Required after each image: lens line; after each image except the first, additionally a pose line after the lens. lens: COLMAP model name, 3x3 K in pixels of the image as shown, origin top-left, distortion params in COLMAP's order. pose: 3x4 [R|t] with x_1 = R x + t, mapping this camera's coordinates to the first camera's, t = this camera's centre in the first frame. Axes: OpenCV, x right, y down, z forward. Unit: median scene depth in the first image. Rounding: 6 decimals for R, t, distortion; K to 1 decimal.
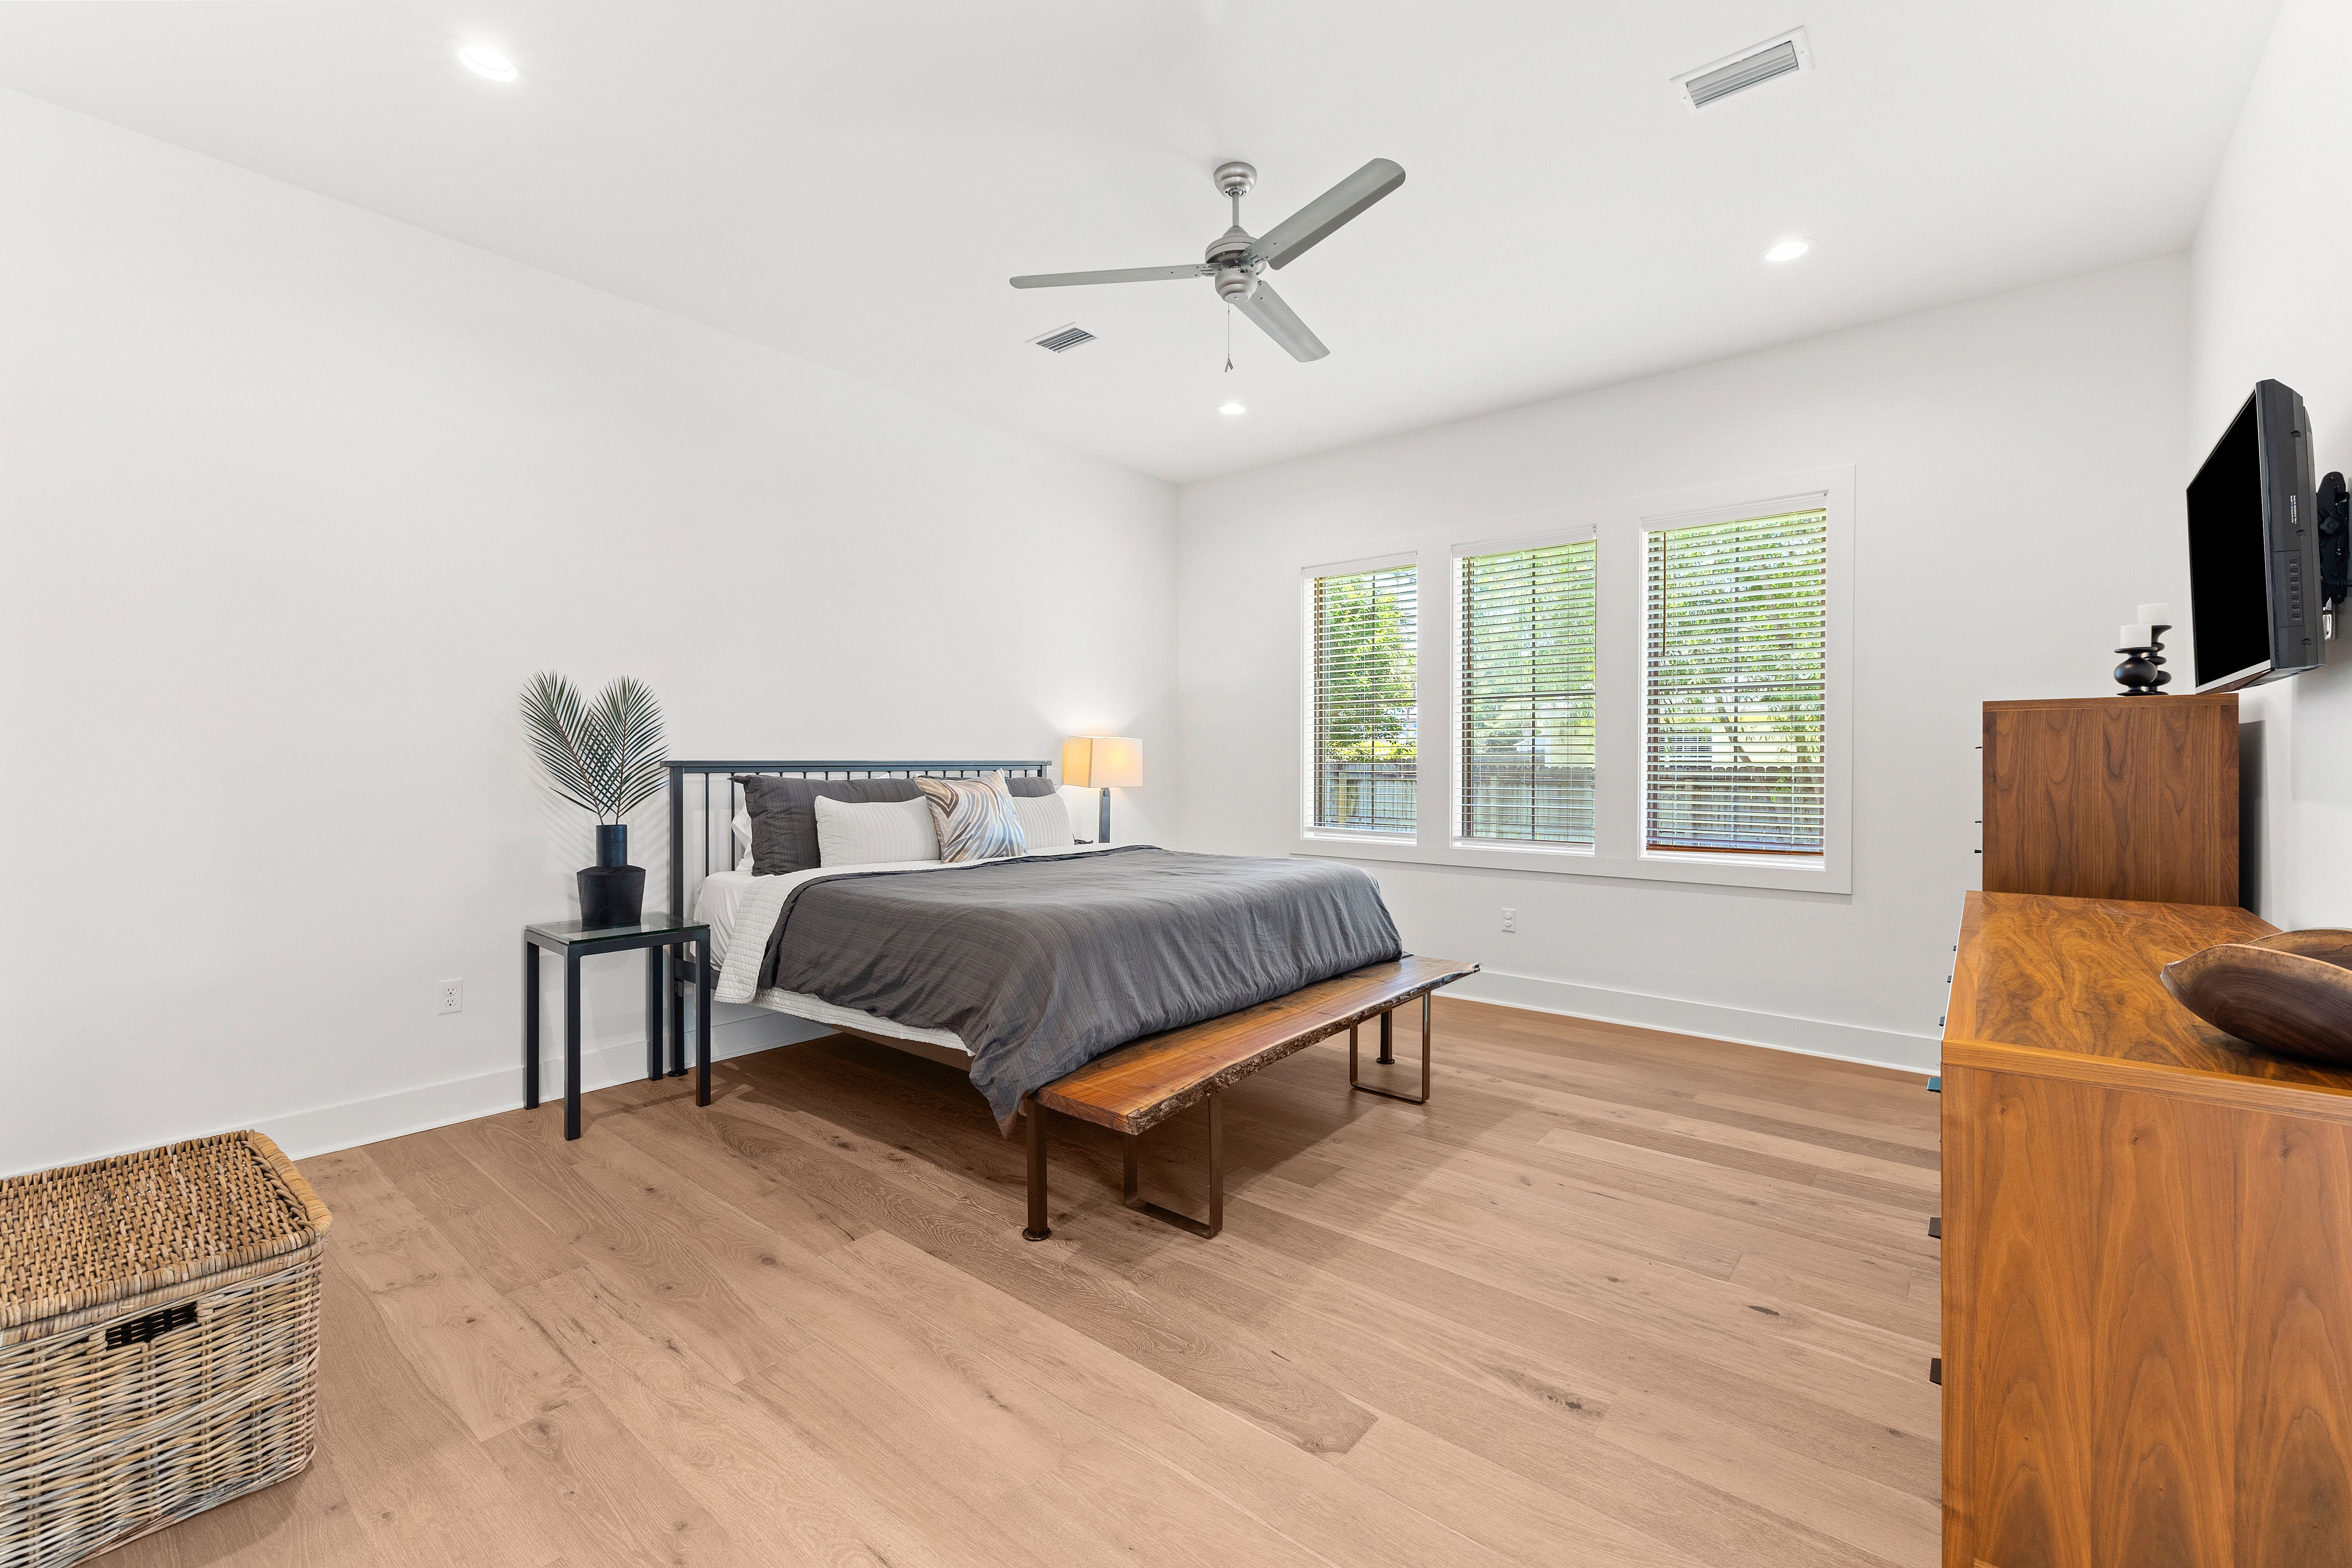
lens RADIAL K [[993.1, 0, 1172.9], [0, 993.1, 766.5], [0, 0, 1]] dist [-0.002121, -0.000303]
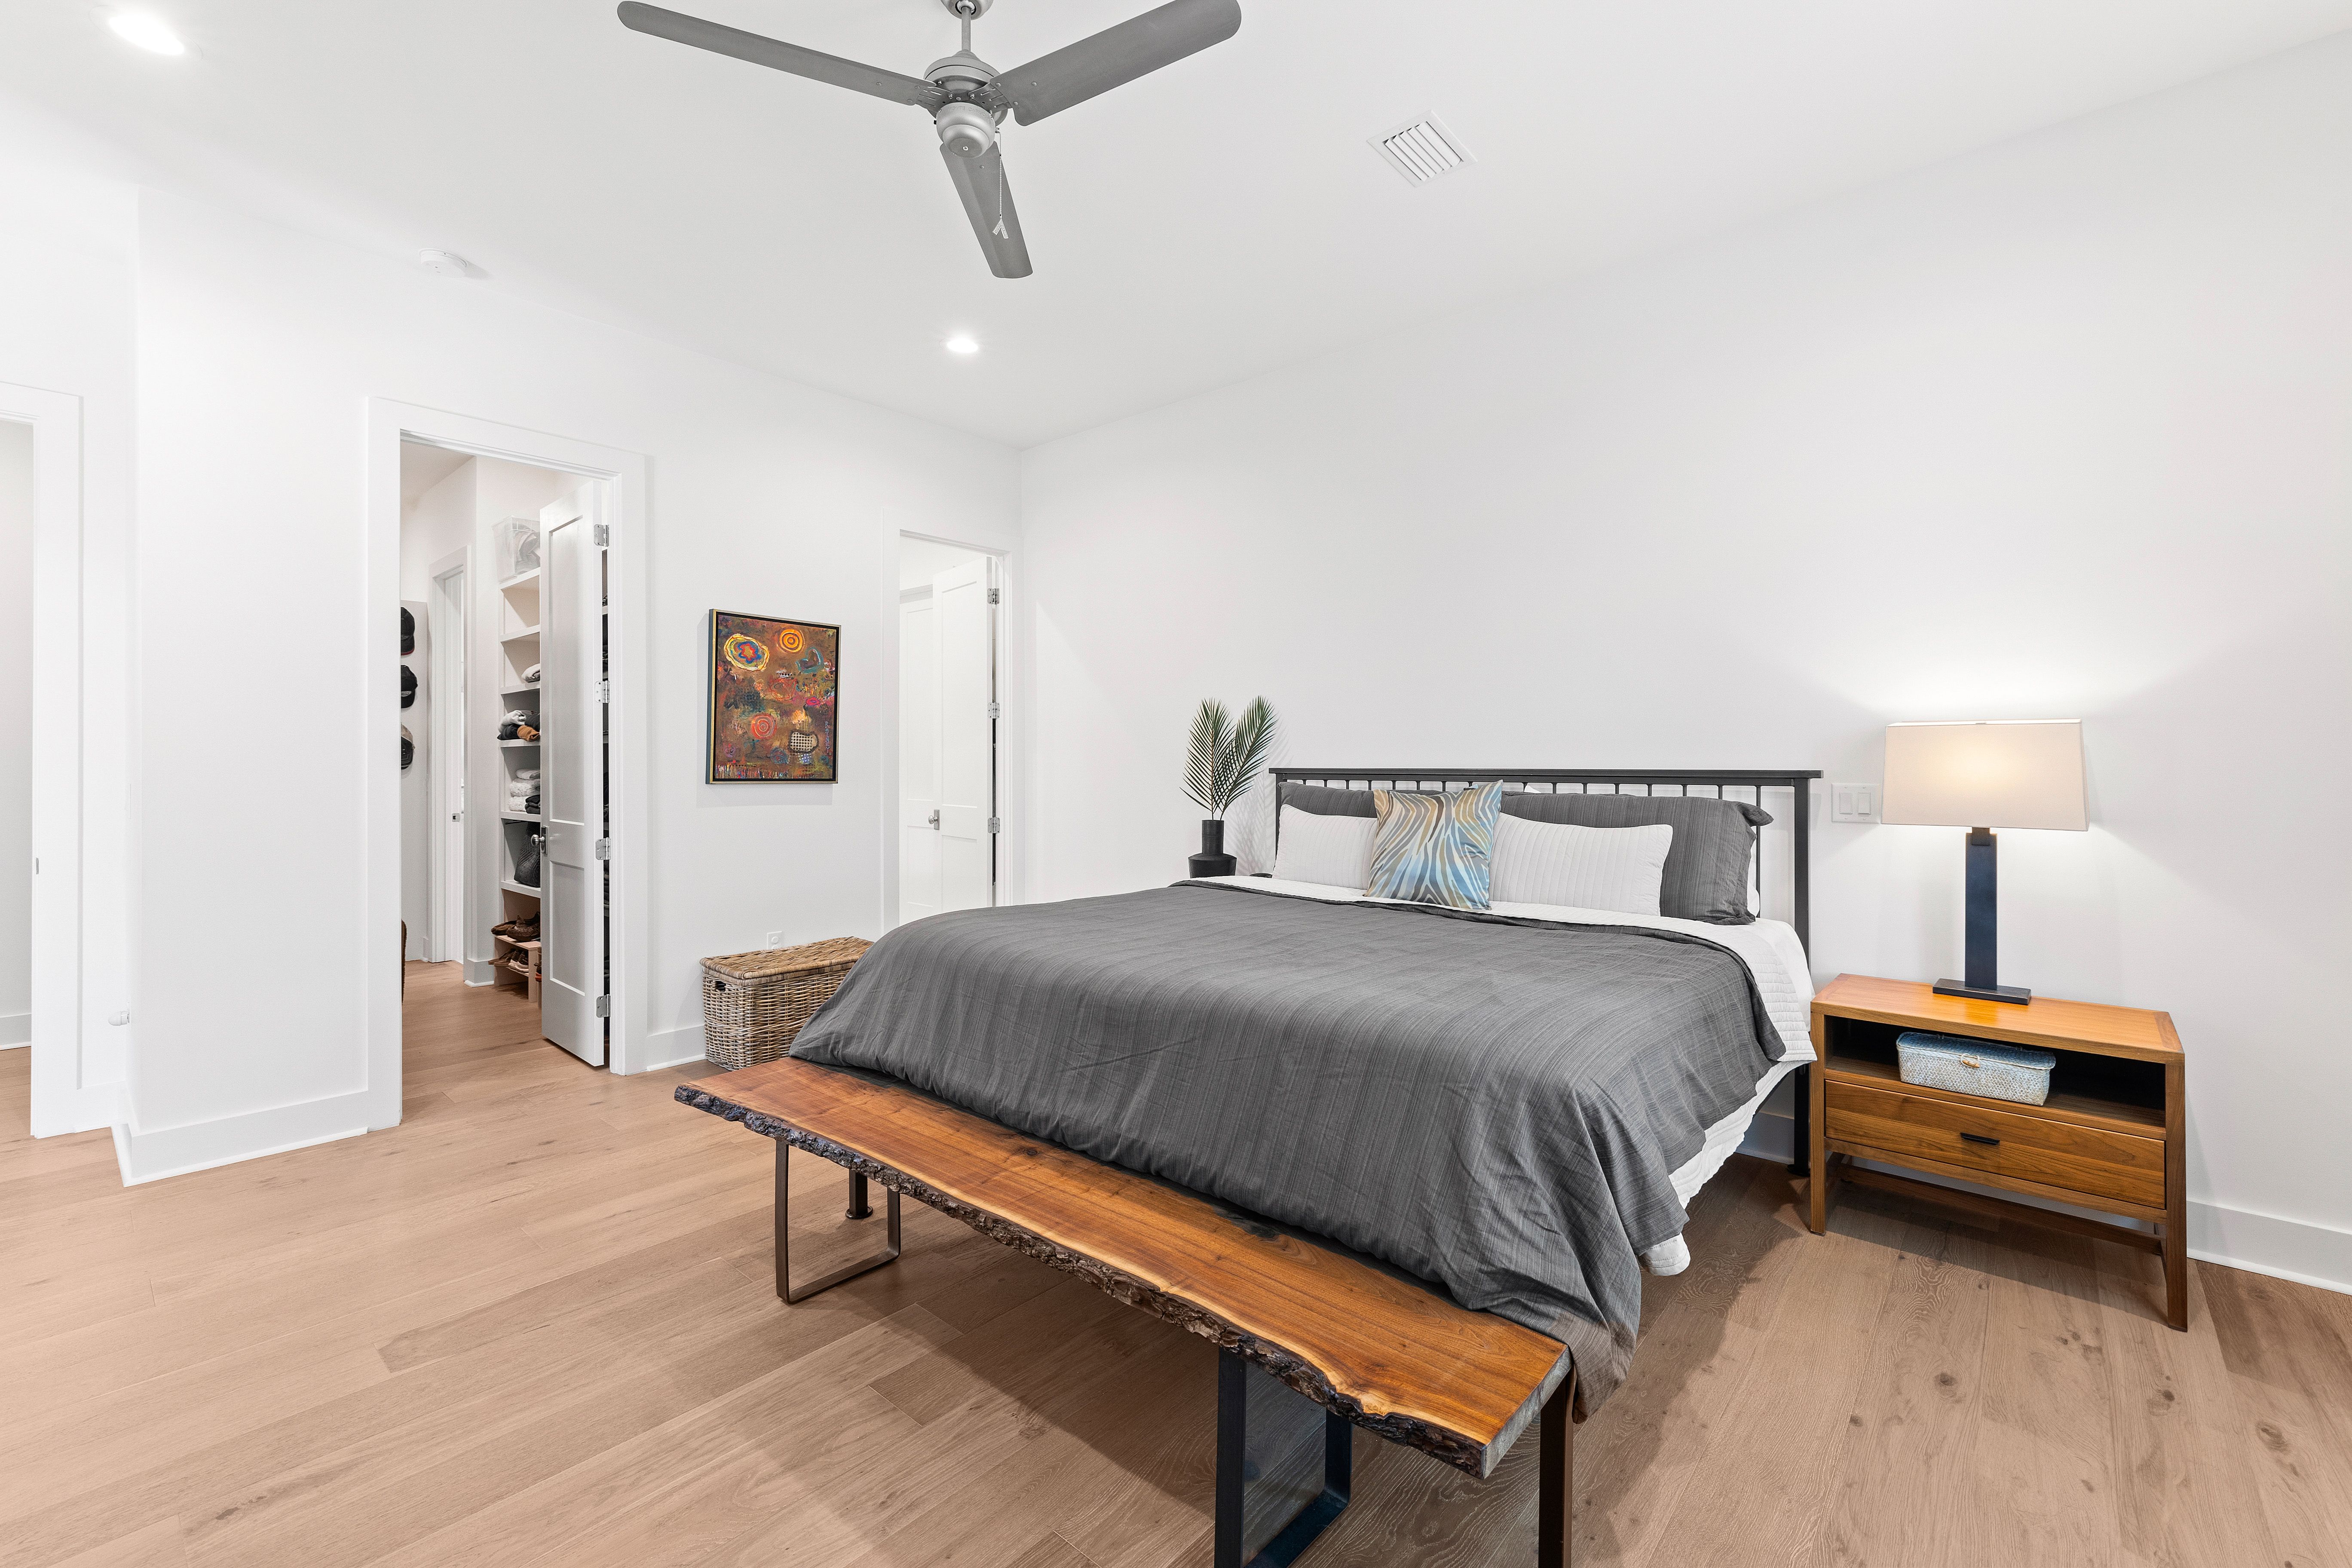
lens RADIAL K [[993.1, 0, 1172.9], [0, 993.1, 766.5], [0, 0, 1]] dist [-0.002121, -0.000303]
pose [[-0.031819, 0.000678, -0.999493, 0.799101], [-0.007625, 0.999971, 0.000921, -0.010109], [0.999465, 0.007651, -0.031813, 1.189774]]
